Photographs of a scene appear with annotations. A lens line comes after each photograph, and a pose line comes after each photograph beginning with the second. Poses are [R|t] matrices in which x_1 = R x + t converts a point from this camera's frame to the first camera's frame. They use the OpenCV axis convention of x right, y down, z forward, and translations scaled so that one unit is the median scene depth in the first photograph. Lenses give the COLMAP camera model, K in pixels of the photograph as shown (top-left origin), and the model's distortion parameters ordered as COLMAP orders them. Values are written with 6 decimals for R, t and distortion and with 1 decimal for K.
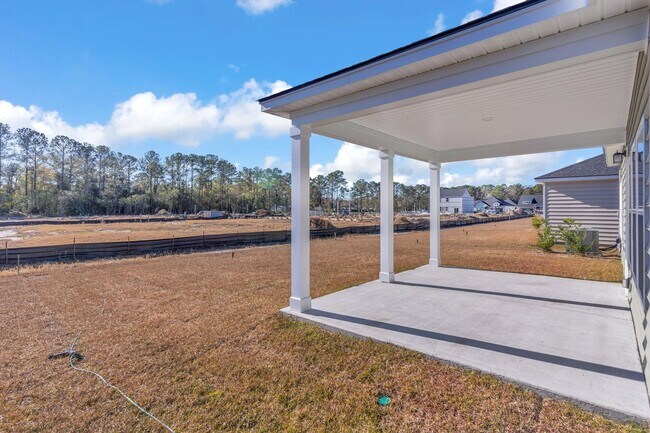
lens RADIAL K [[326.5, 0, 322.3], [0, 326.5, 211.4], [0, 0, 1]] dist [0.000419, 0.000264]
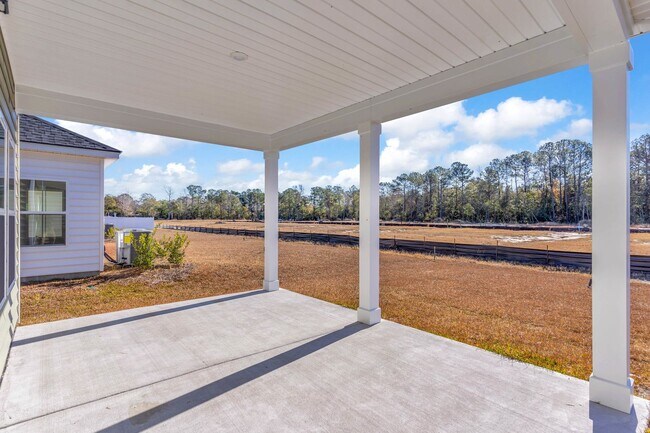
lens RADIAL K [[313.9, 0, 325.0], [0, 313.9, 216.5], [0, 0, 1]] dist [0.001716, 0.000076]
pose [[-0.131708, -0.005227, -0.991275, 1.191296], [-0.006140, 0.999971, -0.004457, -0.000126], [0.991270, 0.005499, -0.131736, 1.382805]]
